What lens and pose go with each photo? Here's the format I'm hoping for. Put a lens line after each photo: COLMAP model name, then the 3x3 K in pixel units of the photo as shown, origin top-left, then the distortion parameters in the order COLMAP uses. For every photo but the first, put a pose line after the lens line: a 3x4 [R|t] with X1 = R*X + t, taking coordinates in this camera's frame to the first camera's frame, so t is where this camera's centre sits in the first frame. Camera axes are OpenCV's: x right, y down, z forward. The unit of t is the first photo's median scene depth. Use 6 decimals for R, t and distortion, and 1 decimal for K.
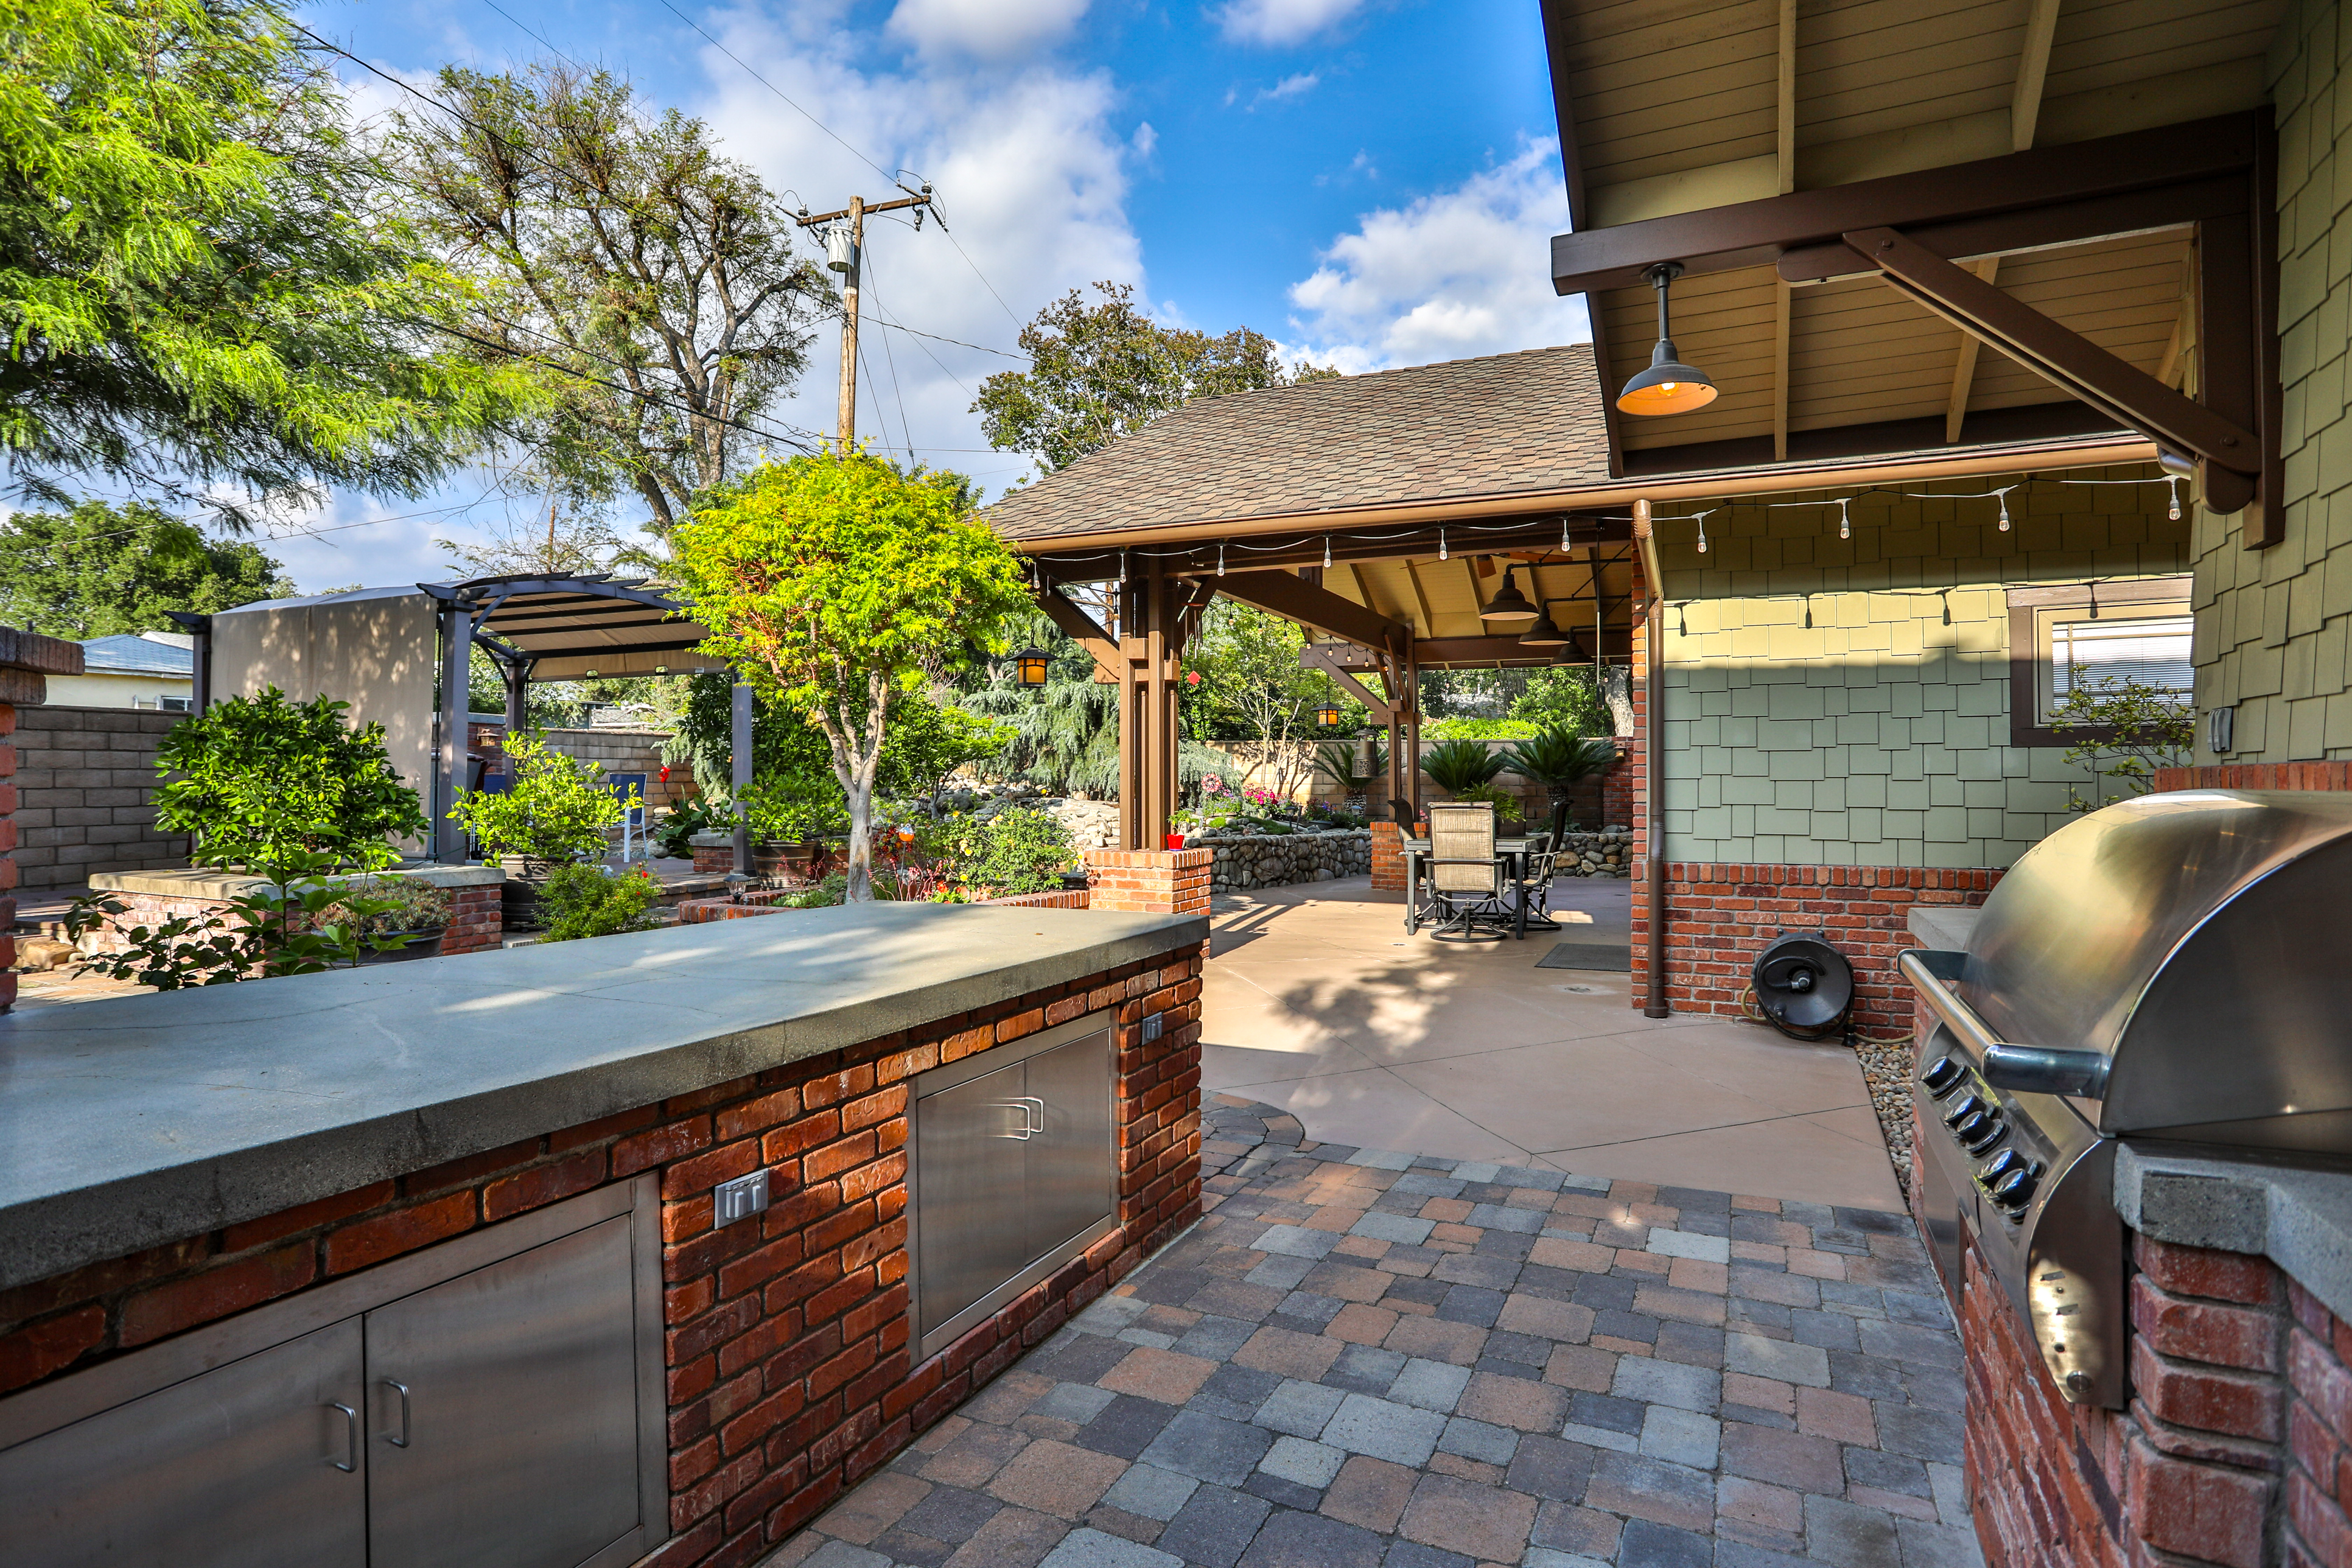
lens RADIAL K [[1176.1, 0, 1169.6], [0, 1176.1, 784.6], [0, 0, 1]] dist [-0.040045, 0.002475]
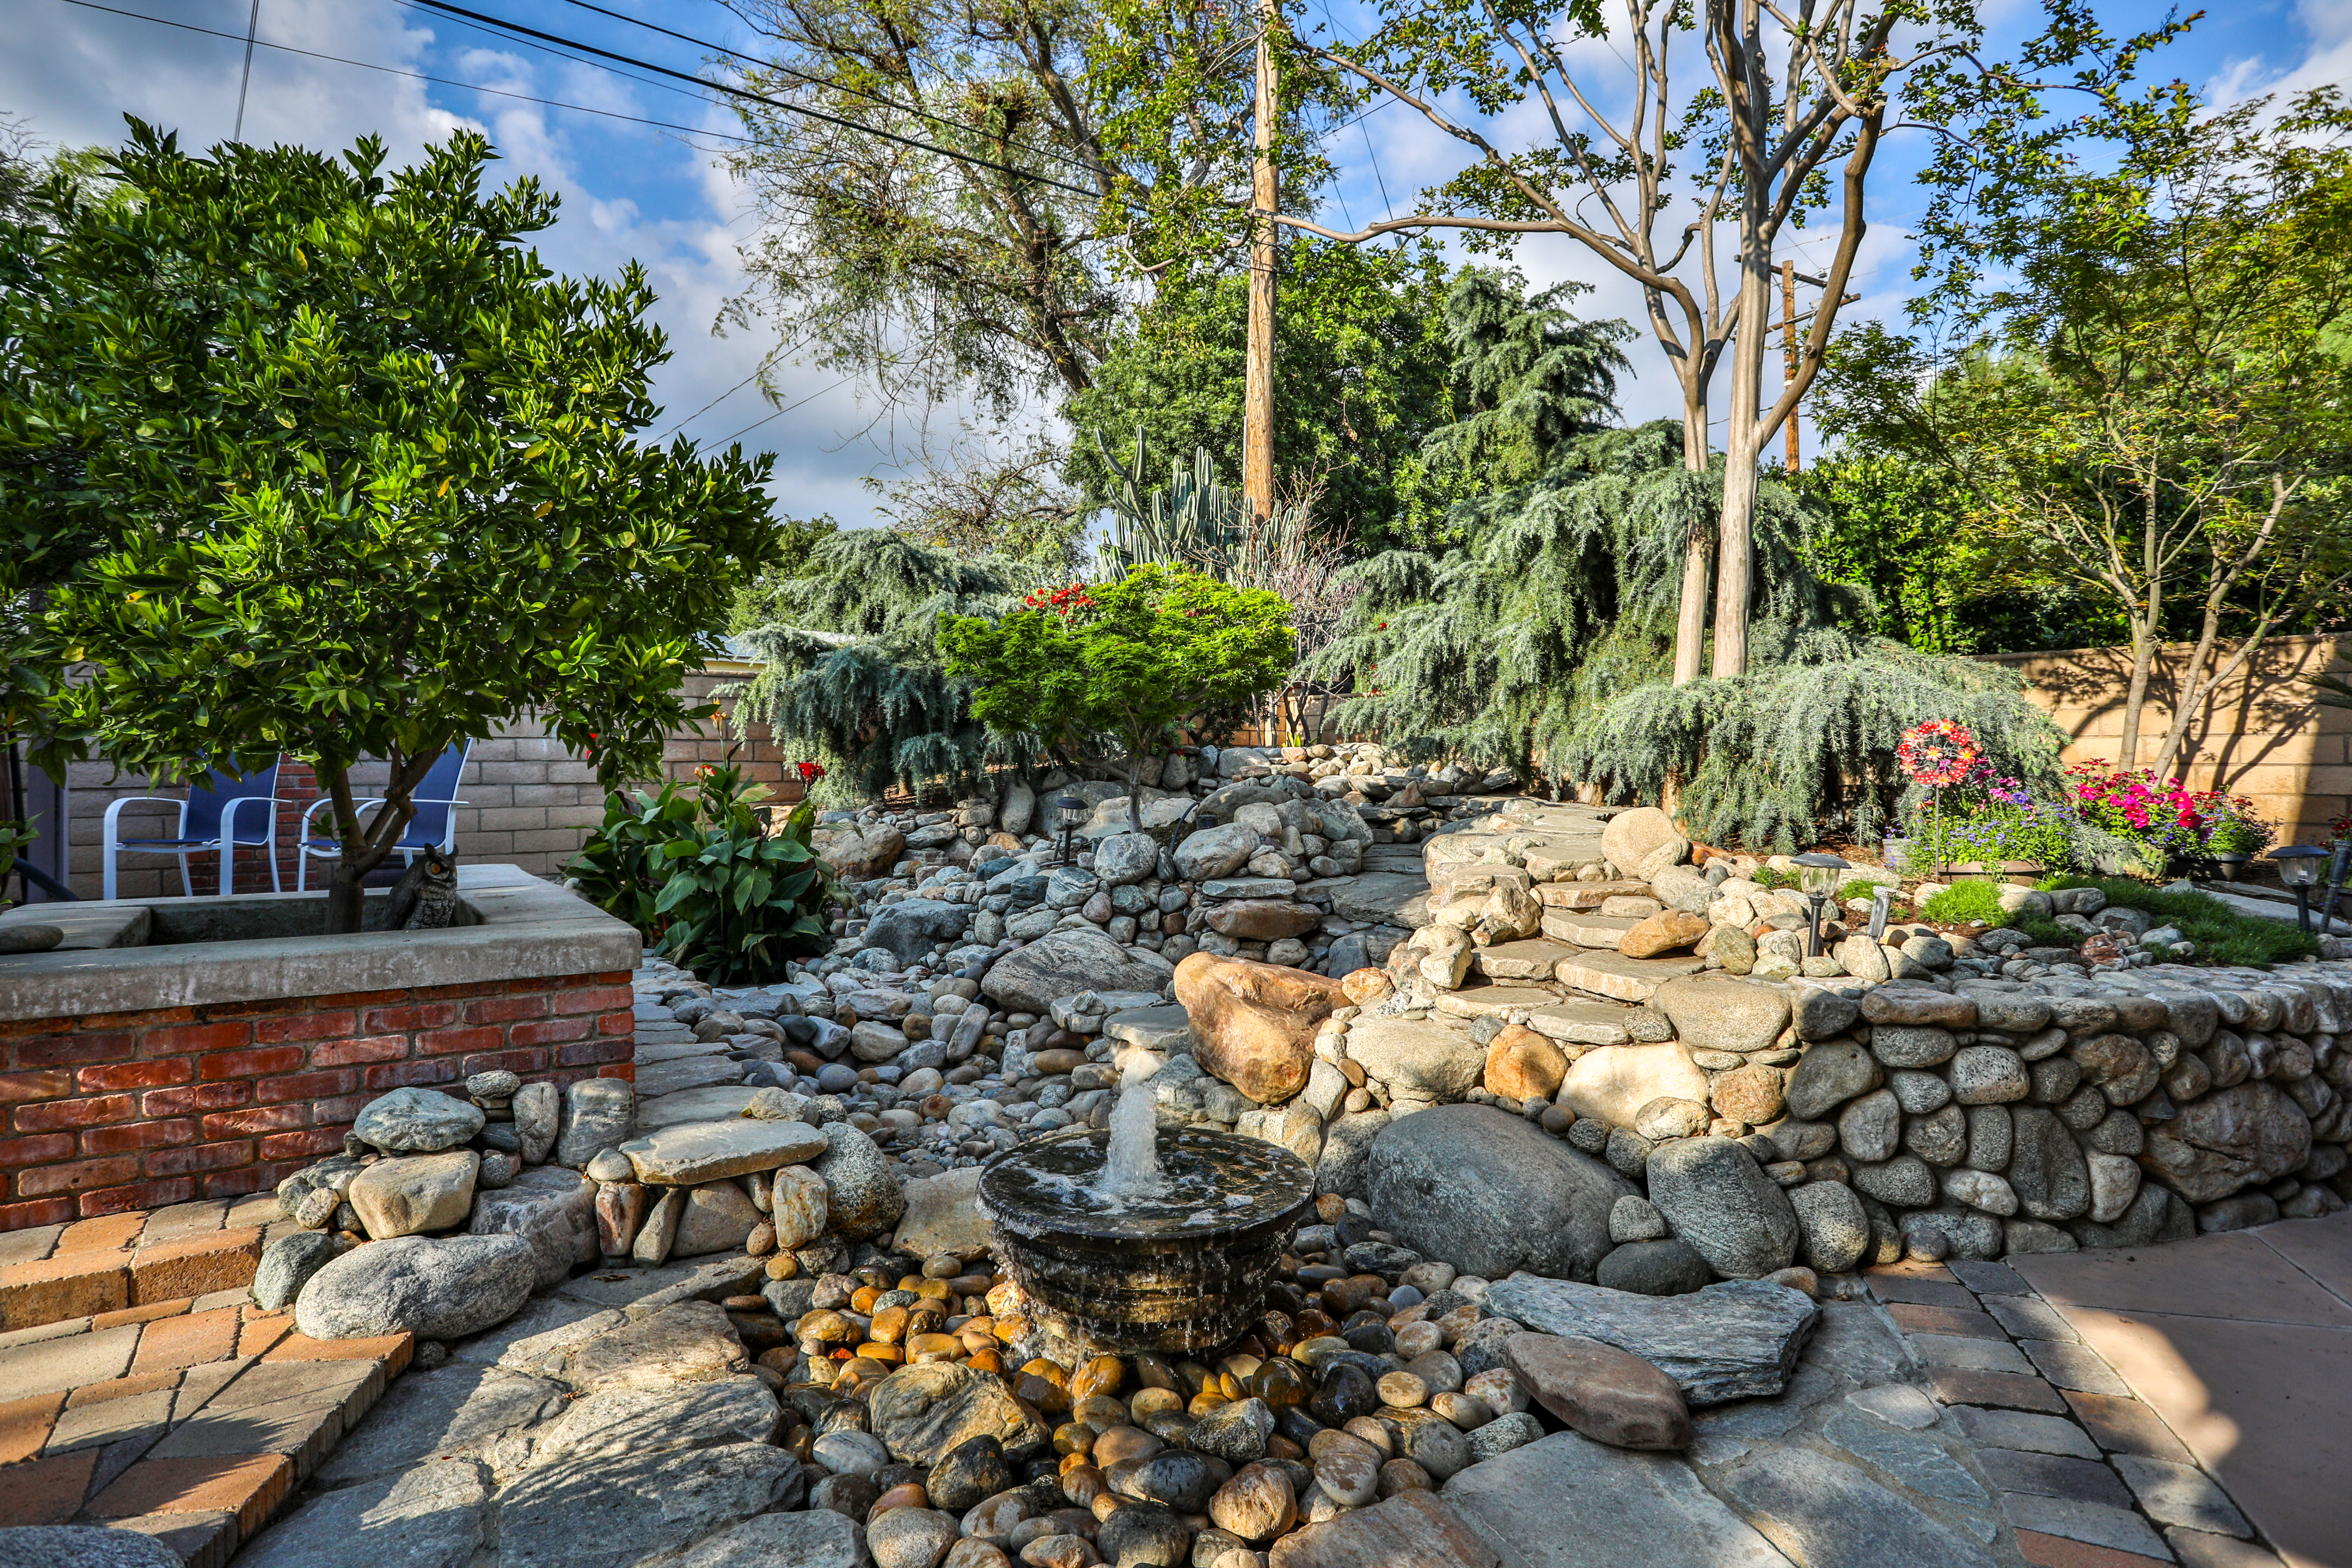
lens RADIAL K [[1176.1, 0, 1175.9], [0, 1176.1, 772.9], [0, 0, 1]] dist [-0.040045, 0.002475]
pose [[0.840663, 0.004226, -0.541542, 0.030603], [-0.003338, 0.999991, 0.002623, 0.003080], [0.541548, -0.000397, 0.840670, 0.653190]]
